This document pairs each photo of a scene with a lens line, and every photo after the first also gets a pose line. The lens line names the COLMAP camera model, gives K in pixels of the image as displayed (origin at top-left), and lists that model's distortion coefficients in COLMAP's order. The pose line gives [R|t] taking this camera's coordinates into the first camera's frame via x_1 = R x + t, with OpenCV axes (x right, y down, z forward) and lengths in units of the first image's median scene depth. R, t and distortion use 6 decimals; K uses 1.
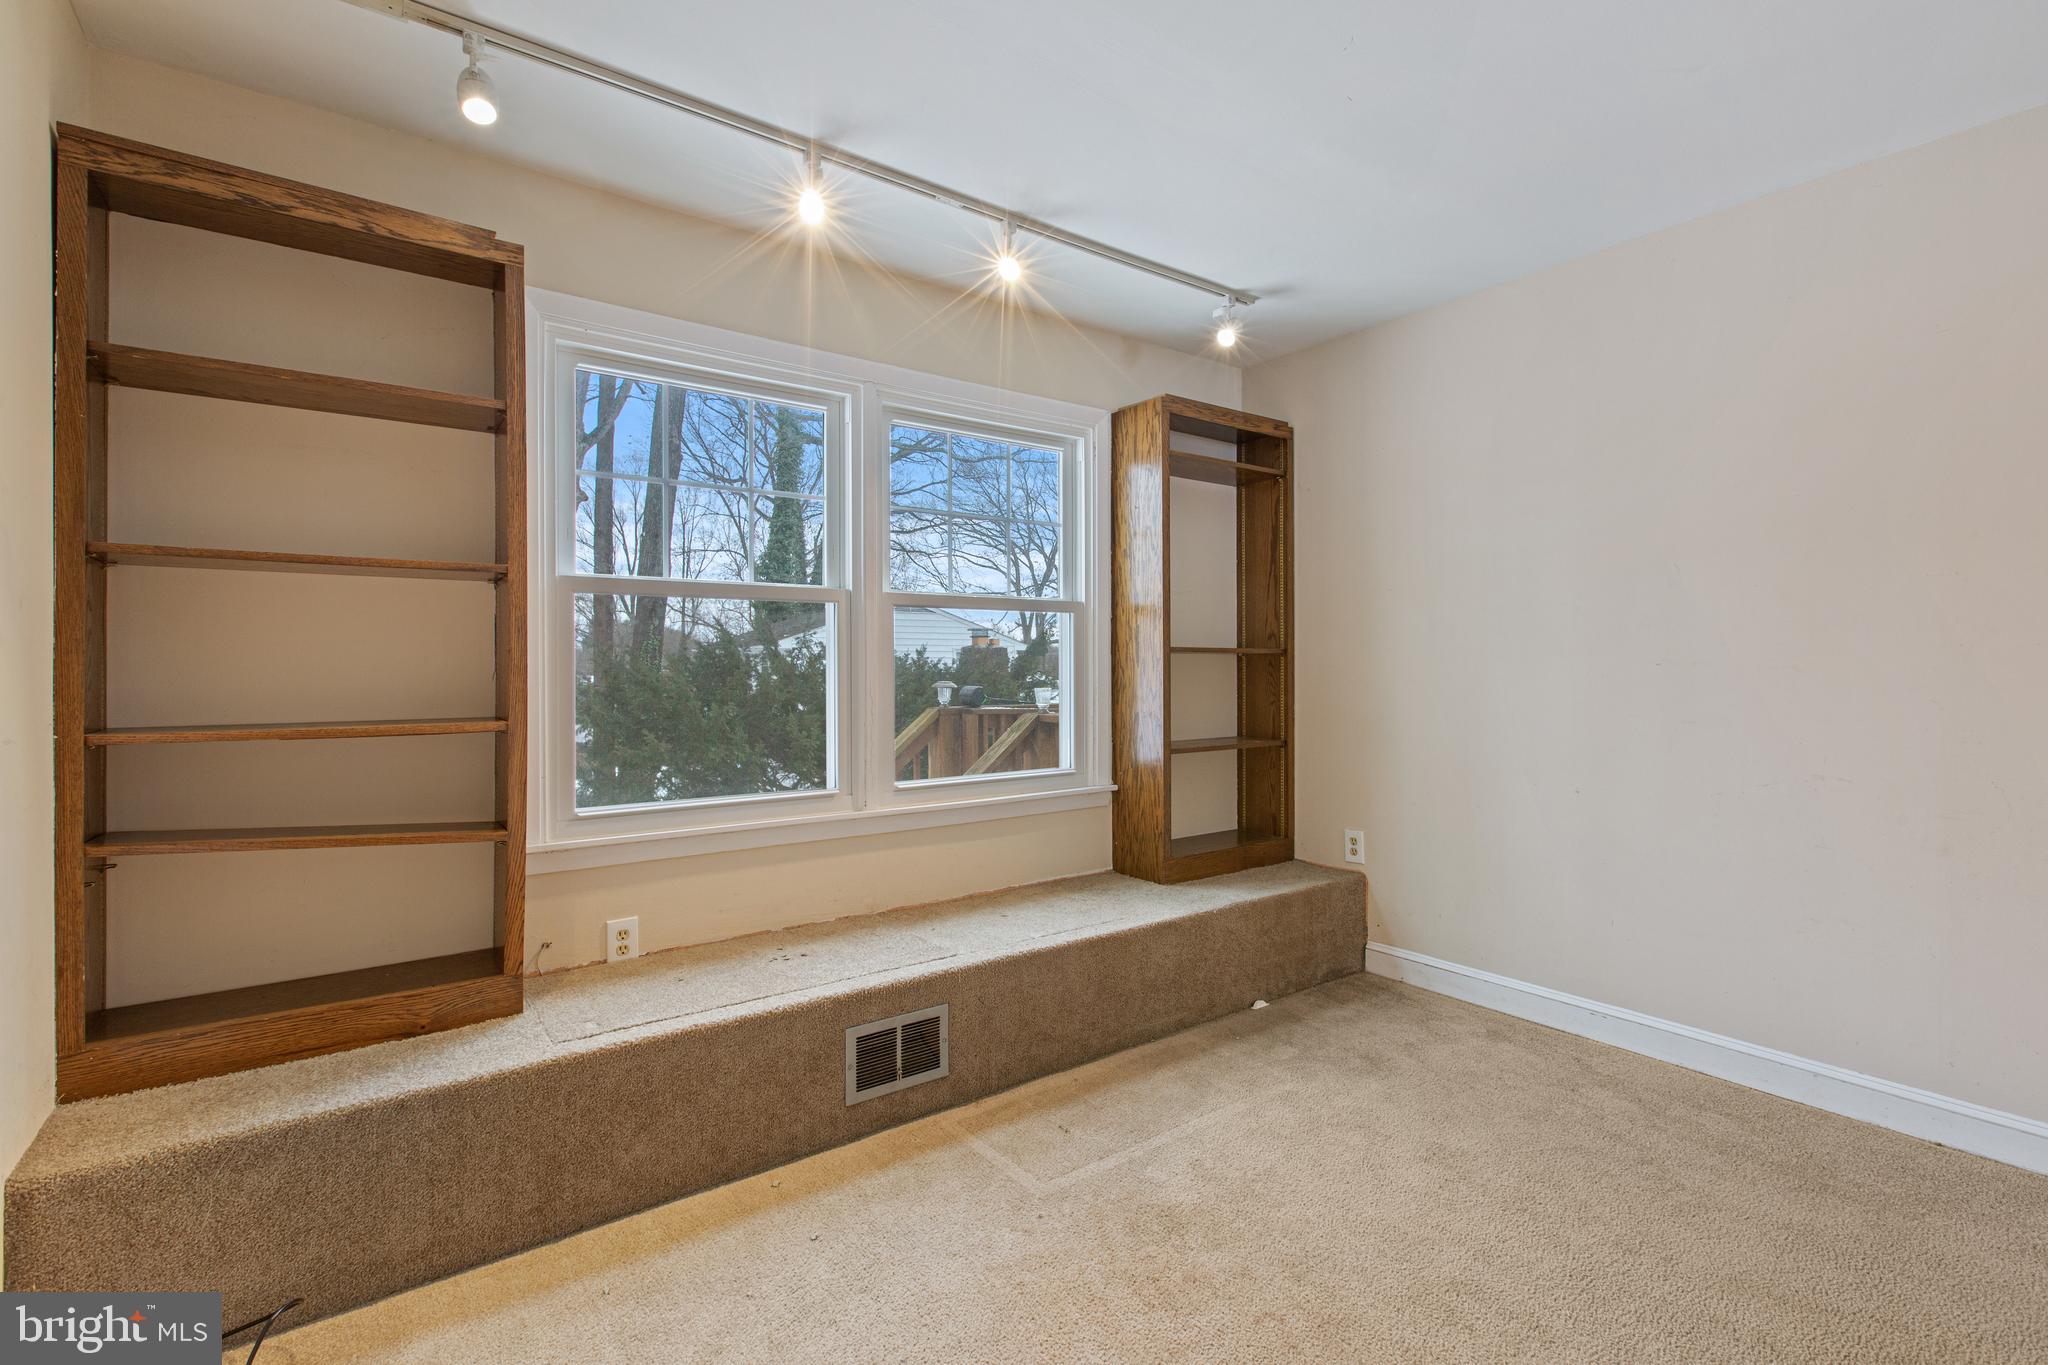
lens RADIAL K [[927.3, 0, 1025.0], [0, 927.3, 660.9], [0, 0, 1]] dist [0.000249, -0.000002]
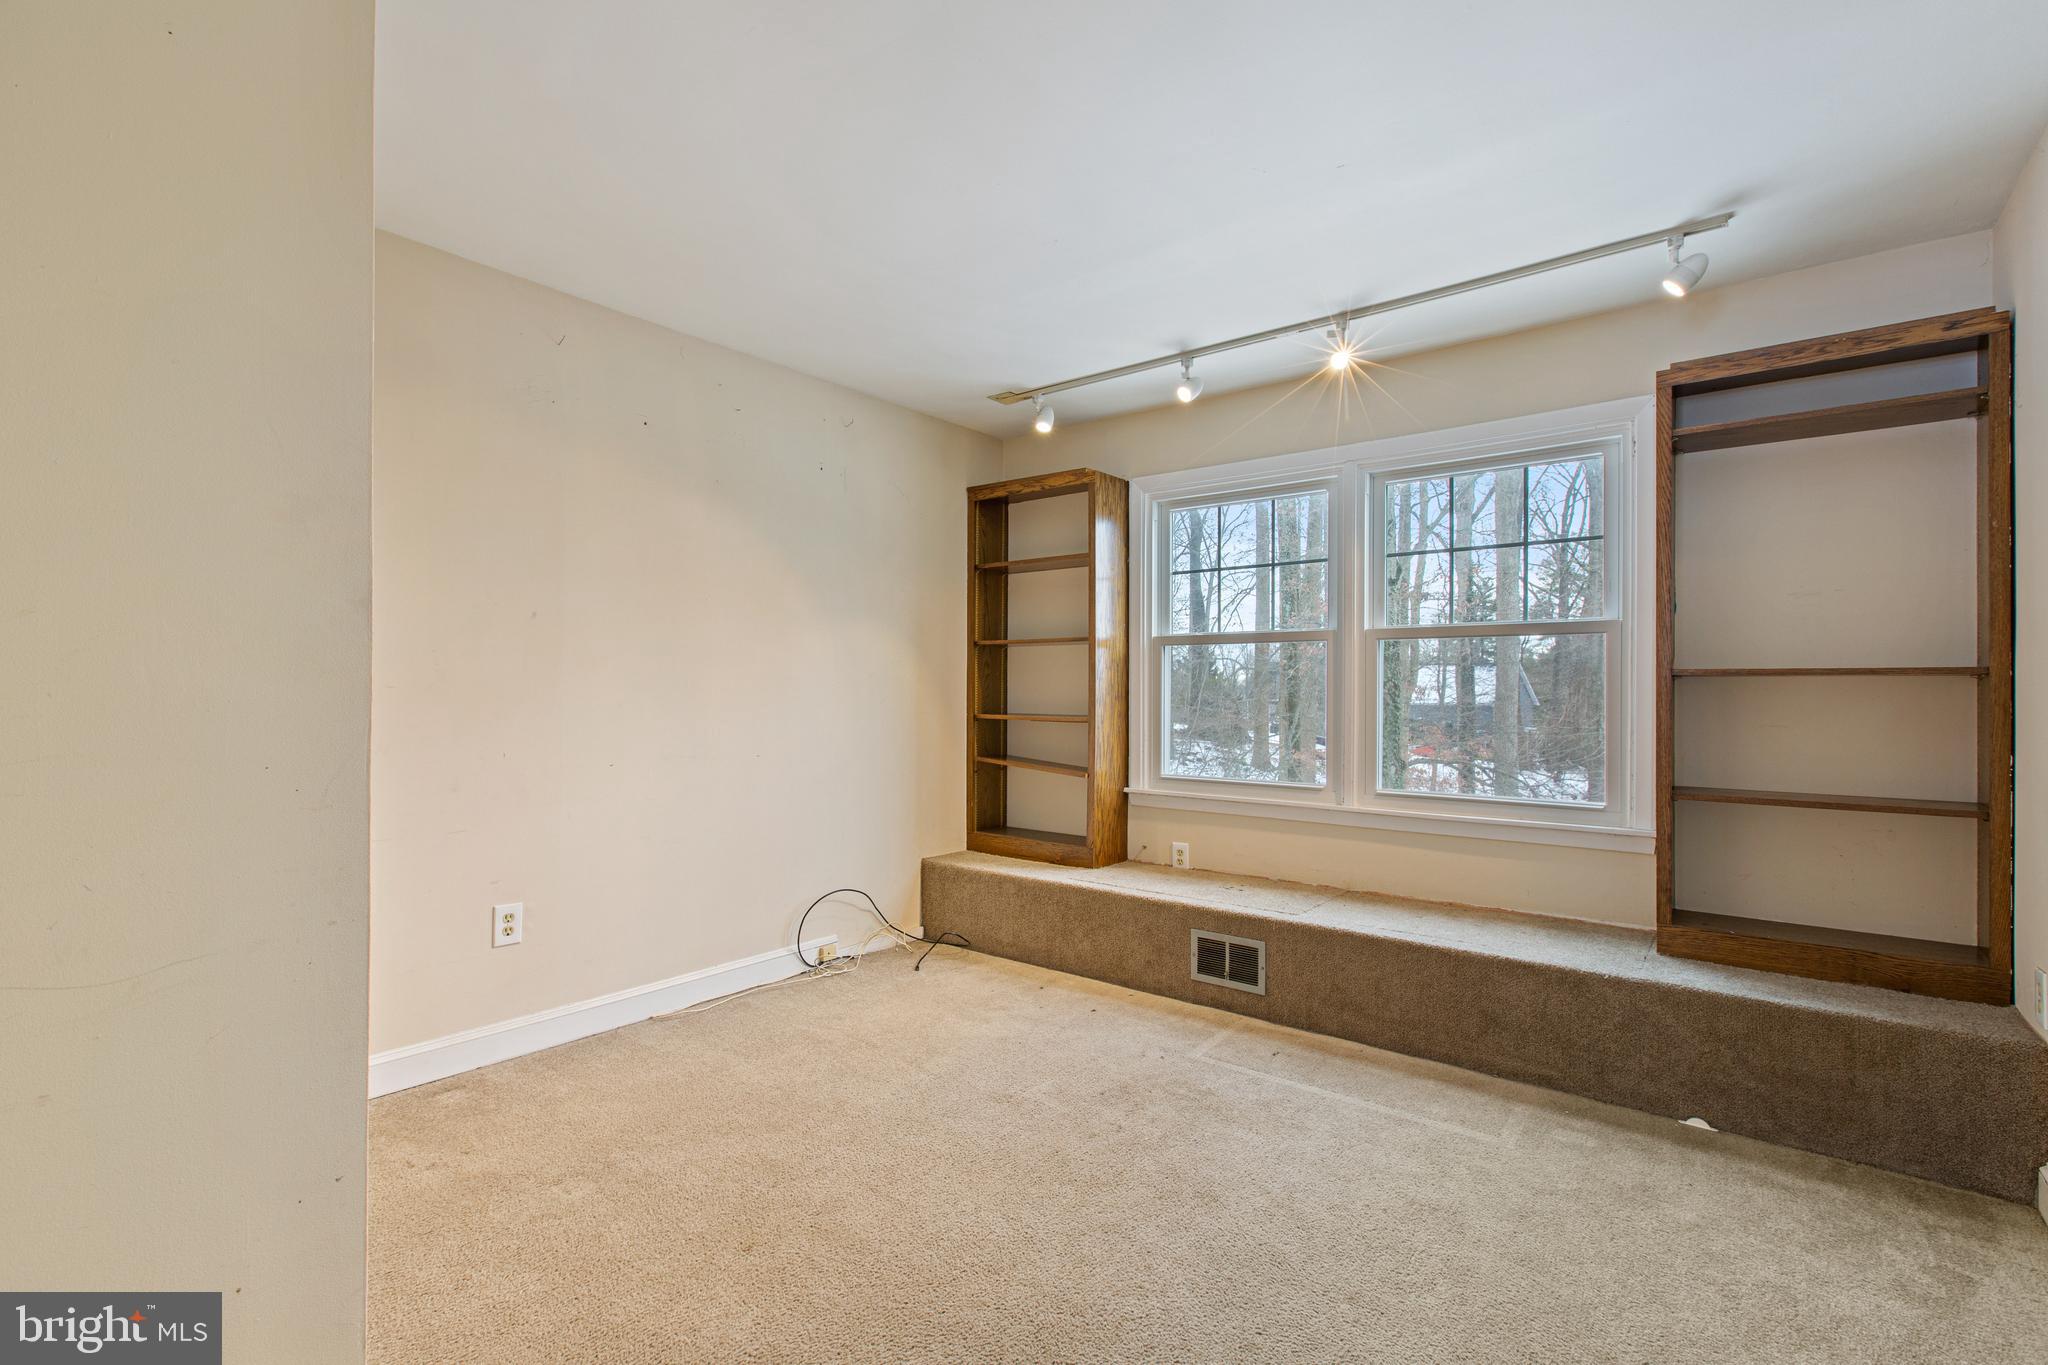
lens RADIAL K [[928.6, 0, 1020.1], [0, 928.6, 681.0], [0, 0, 1]] dist [0.001187, -0.000208]
pose [[0.256514, -0.003776, -0.966533, 1.132071], [0.002155, 0.999992, -0.003335, -0.004309], [0.966538, -0.001228, 0.256520, 0.315801]]
